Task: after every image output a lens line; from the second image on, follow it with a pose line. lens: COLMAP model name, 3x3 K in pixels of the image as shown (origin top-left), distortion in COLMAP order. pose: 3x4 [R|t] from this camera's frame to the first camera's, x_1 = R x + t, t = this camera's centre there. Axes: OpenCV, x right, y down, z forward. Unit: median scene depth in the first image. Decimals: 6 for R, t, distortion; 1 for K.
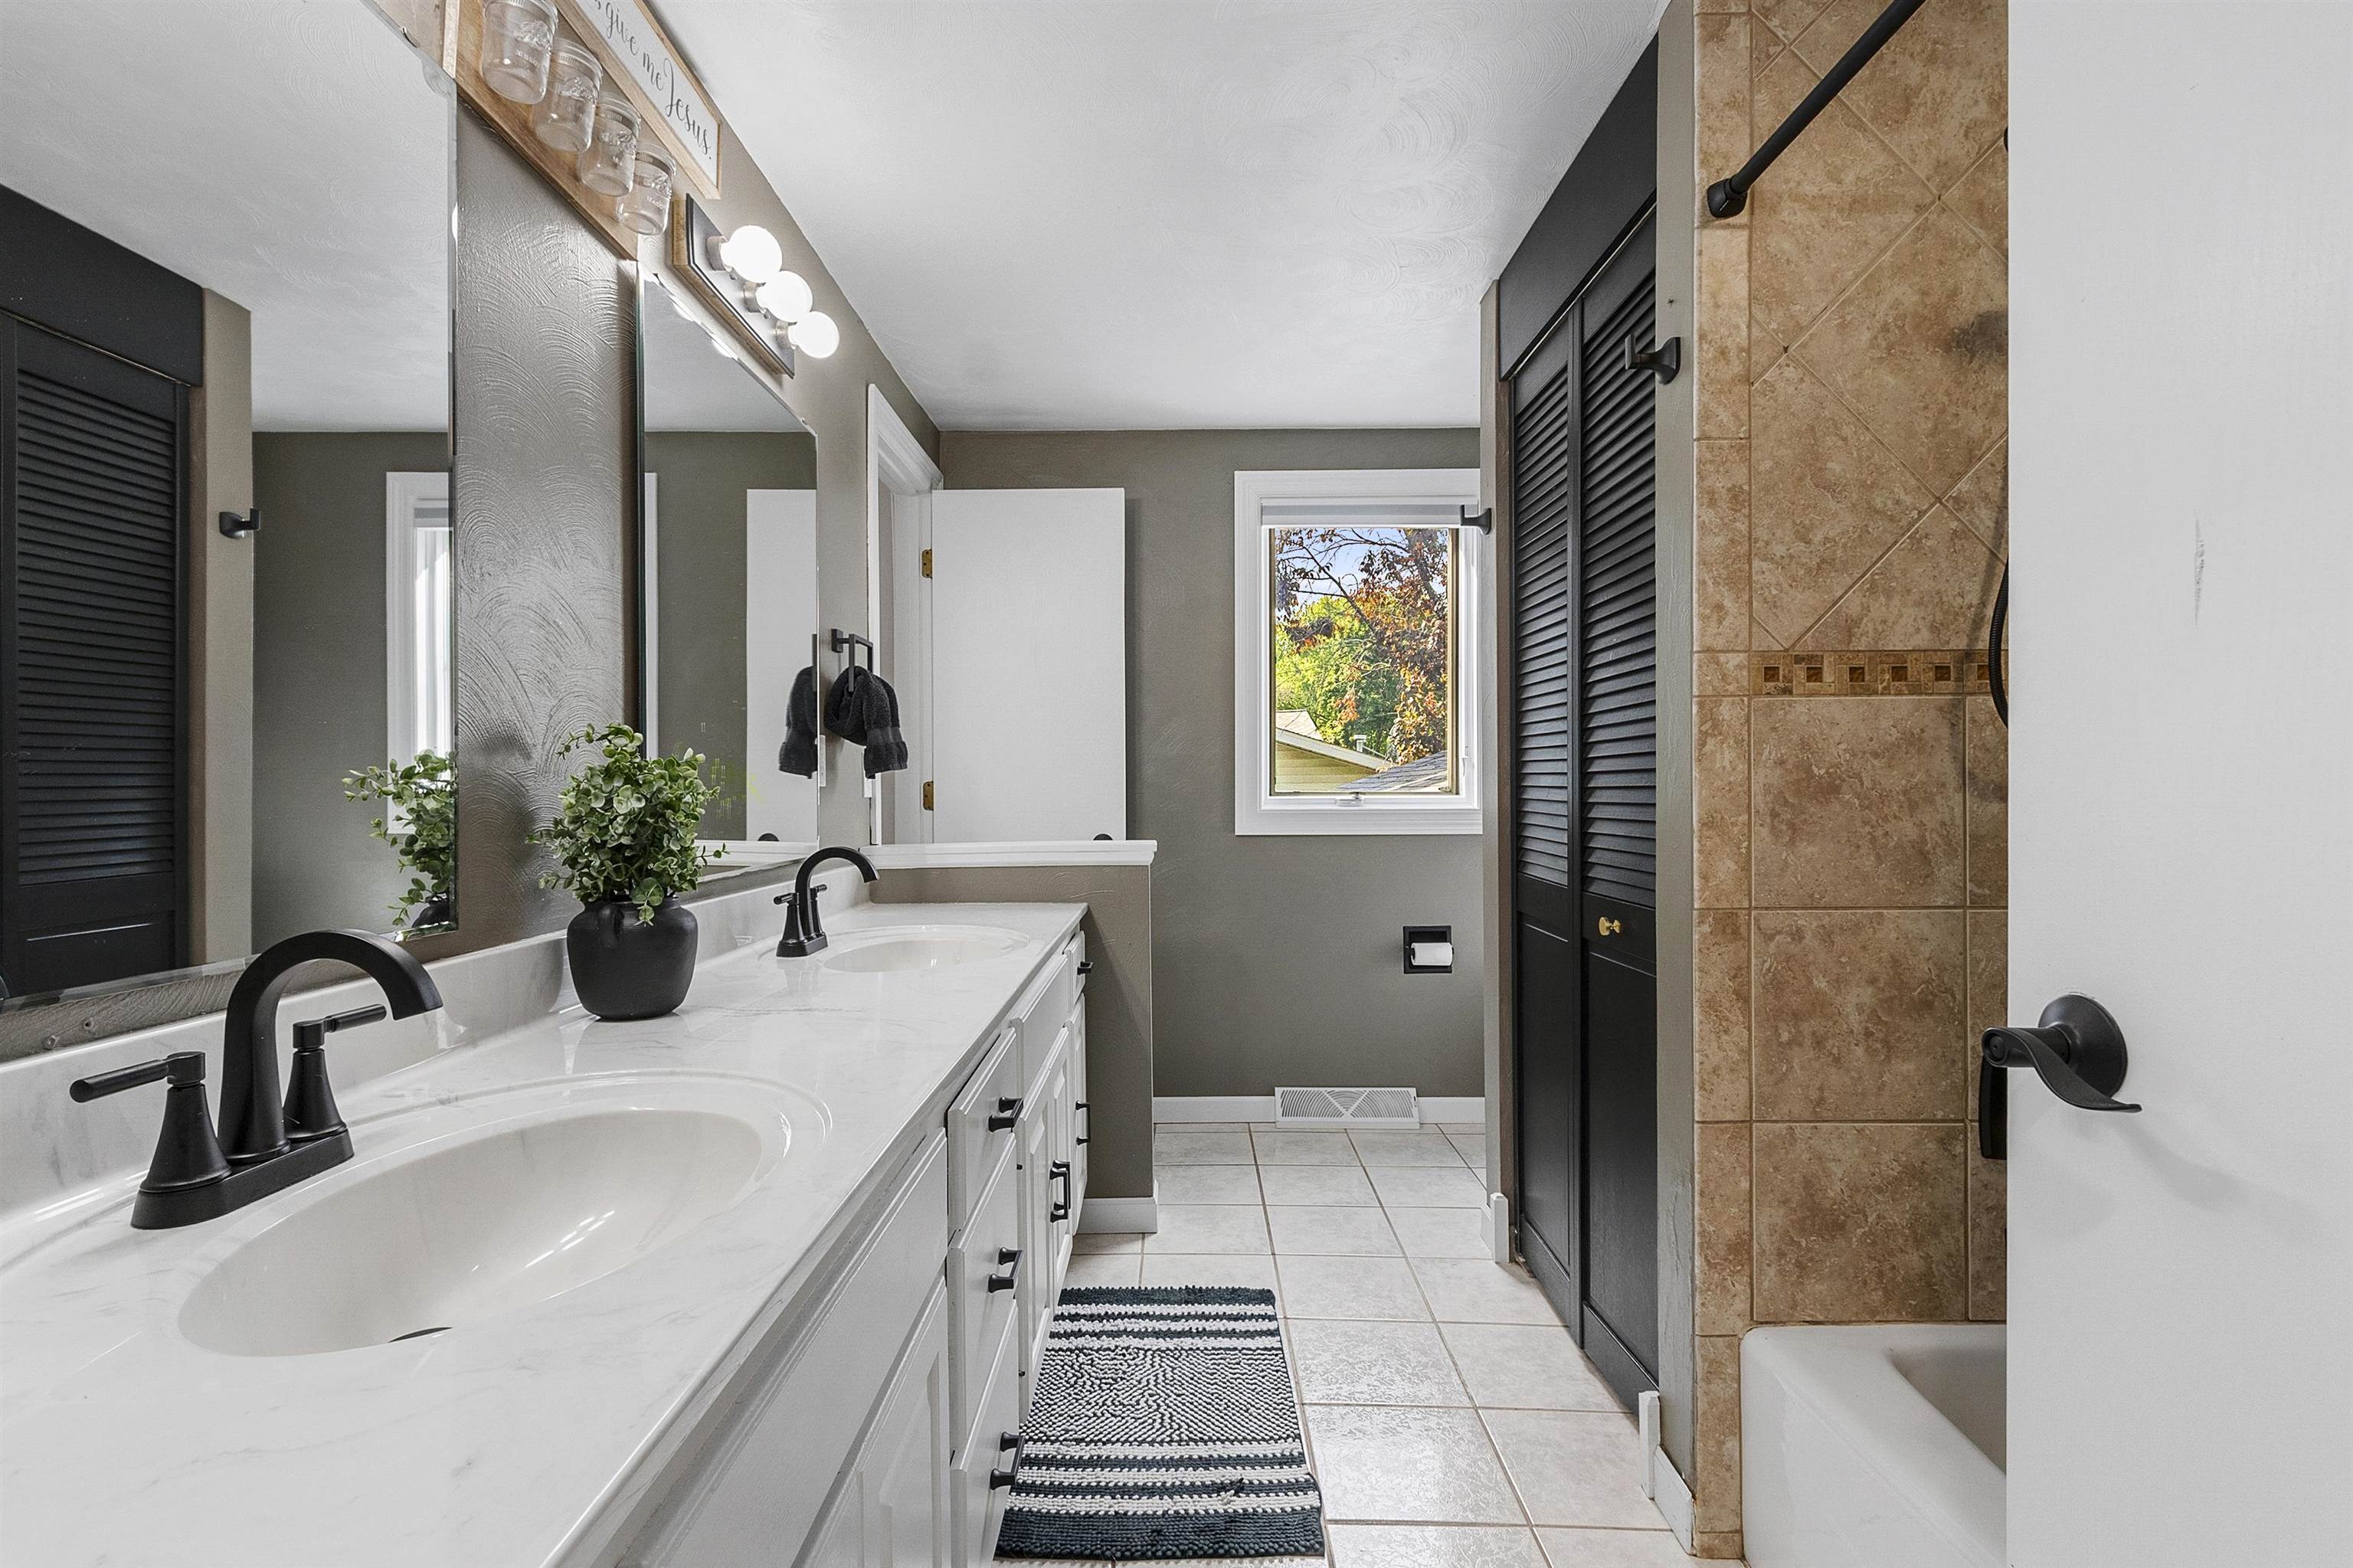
lens RADIAL K [[1068.1, 0, 1165.4], [0, 1068.1, 805.0], [0, 0, 1]] dist [0.000521, -0.000784]
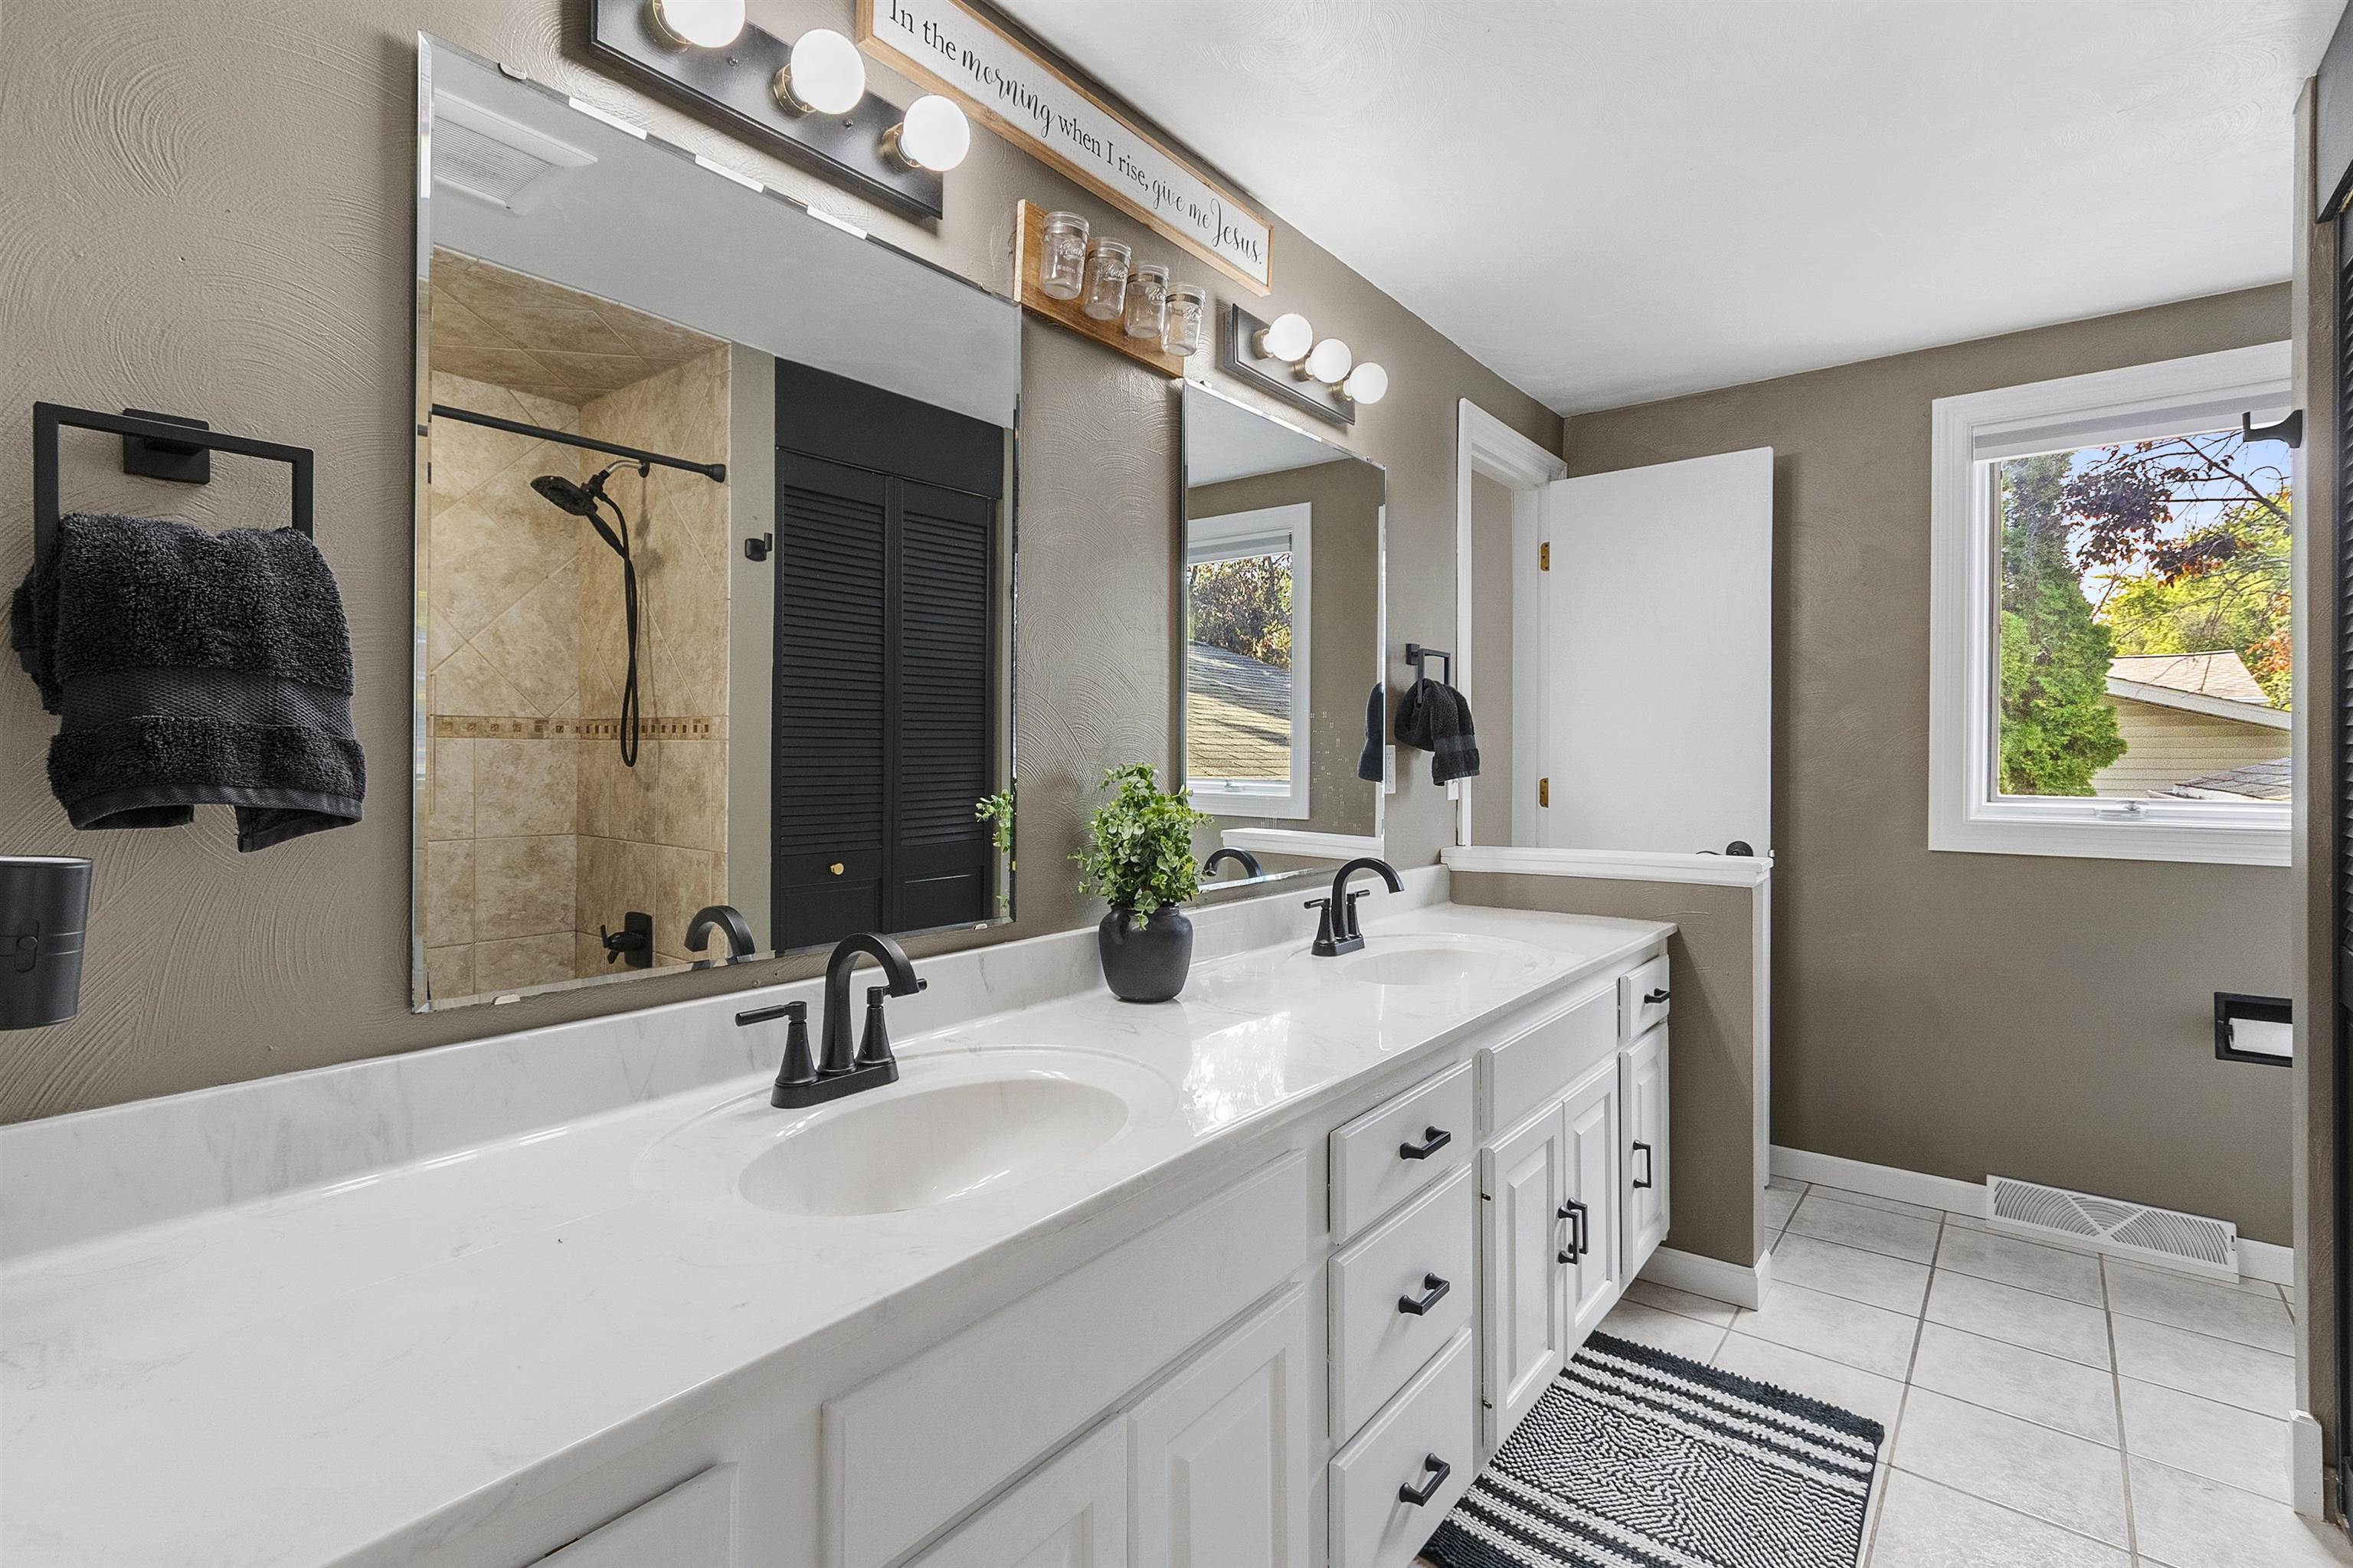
lens RADIAL K [[1068.7, 0, 1165.3], [0, 1068.7, 770.8], [0, 0, 1]] dist [0.002750, 0.000123]
pose [[0.795283, 0.010481, -0.606148, 0.162042], [-0.013449, 0.999909, -0.000356, -0.040175], [0.606089, 0.008435, 0.795352, 0.012769]]
